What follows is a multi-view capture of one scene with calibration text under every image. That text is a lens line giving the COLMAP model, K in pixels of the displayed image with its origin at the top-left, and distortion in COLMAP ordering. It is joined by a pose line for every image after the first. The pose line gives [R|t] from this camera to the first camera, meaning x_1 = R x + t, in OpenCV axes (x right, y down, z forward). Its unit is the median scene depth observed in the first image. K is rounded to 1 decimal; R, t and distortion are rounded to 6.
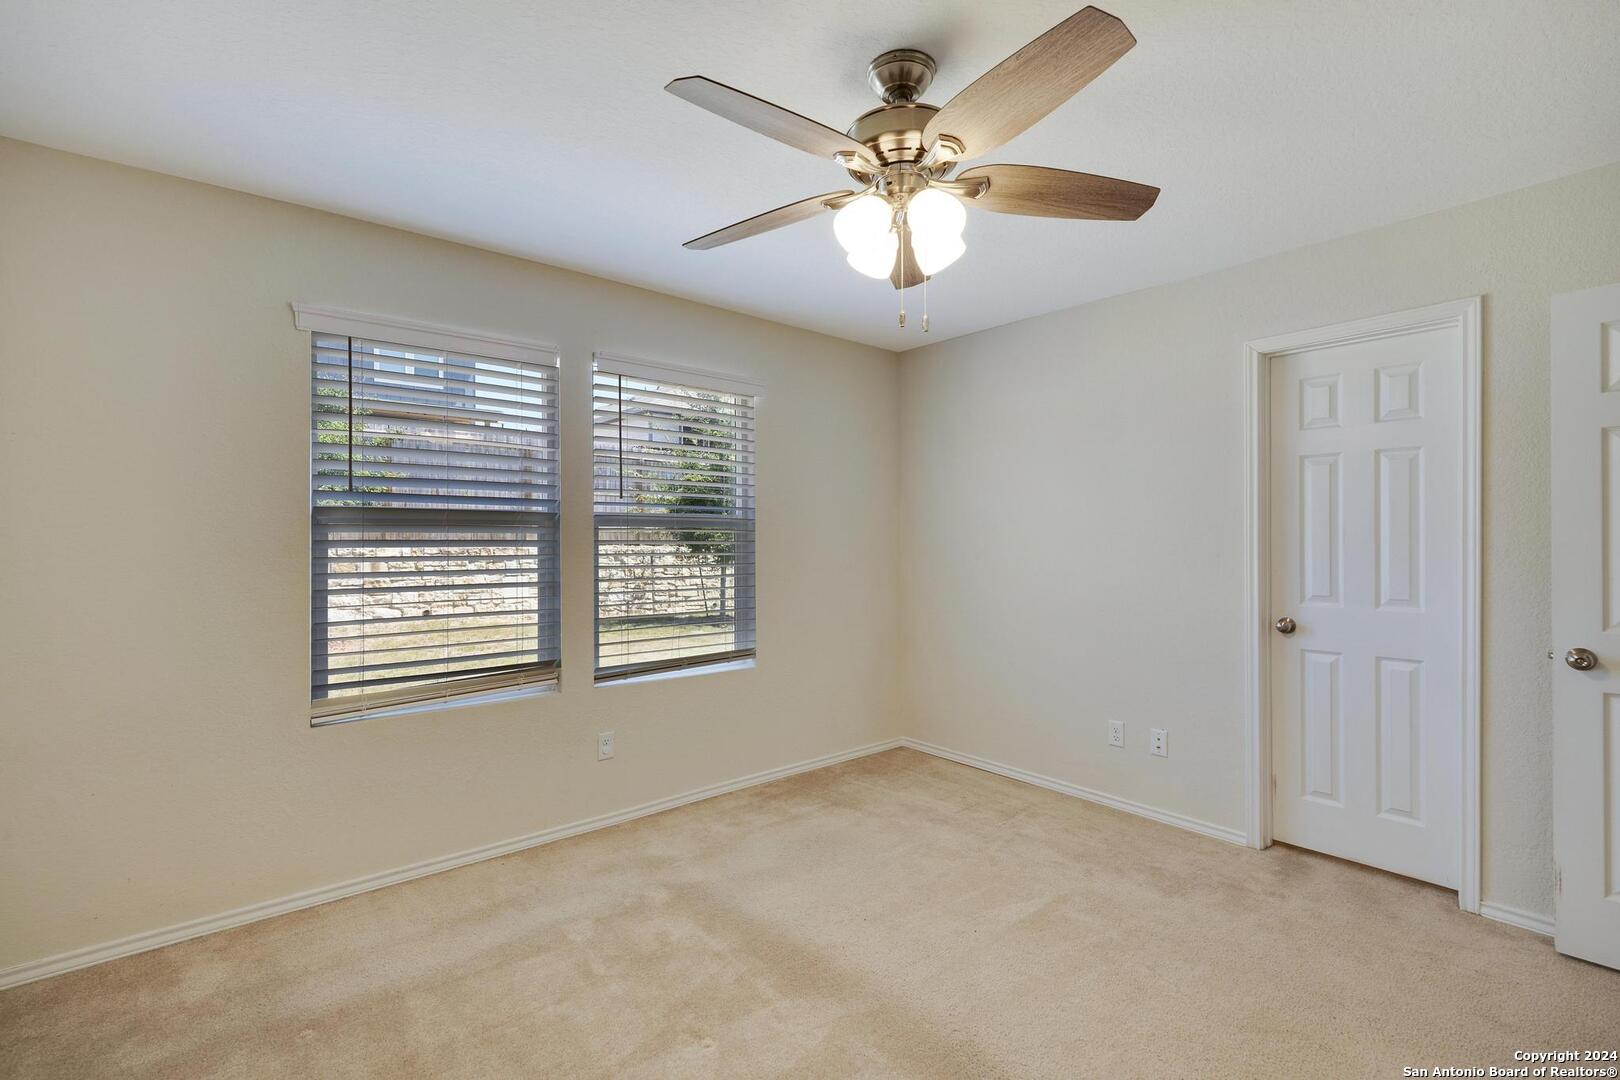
lens RADIAL K [[743.1, 0, 815.8], [0, 743.1, 547.0], [0, 0, 1]] dist [0.003257, -0.000285]
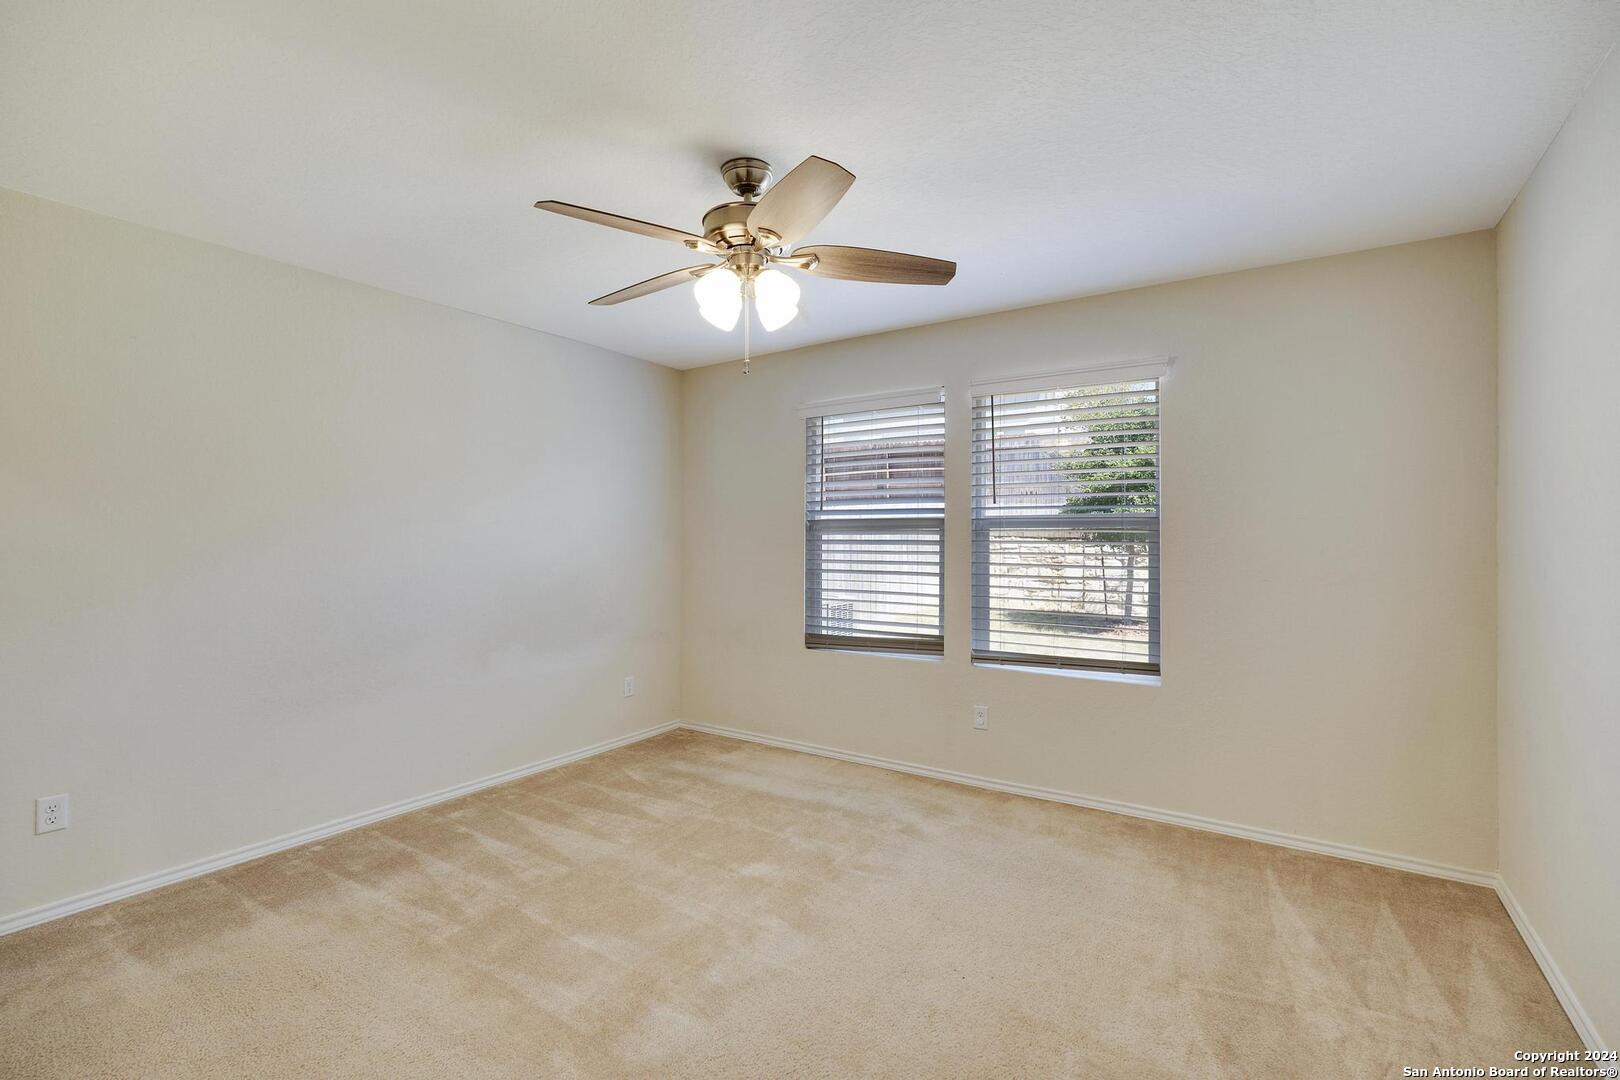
lens RADIAL K [[743.1, 0, 813.3], [0, 743.1, 538.0], [0, 0, 1]] dist [0.003257, -0.000285]
pose [[0.258776, -0.001708, -0.965936, 0.725000], [-0.013424, 0.999896, -0.005364, -0.002714], [0.965844, 0.014355, 0.258726, 0.417913]]
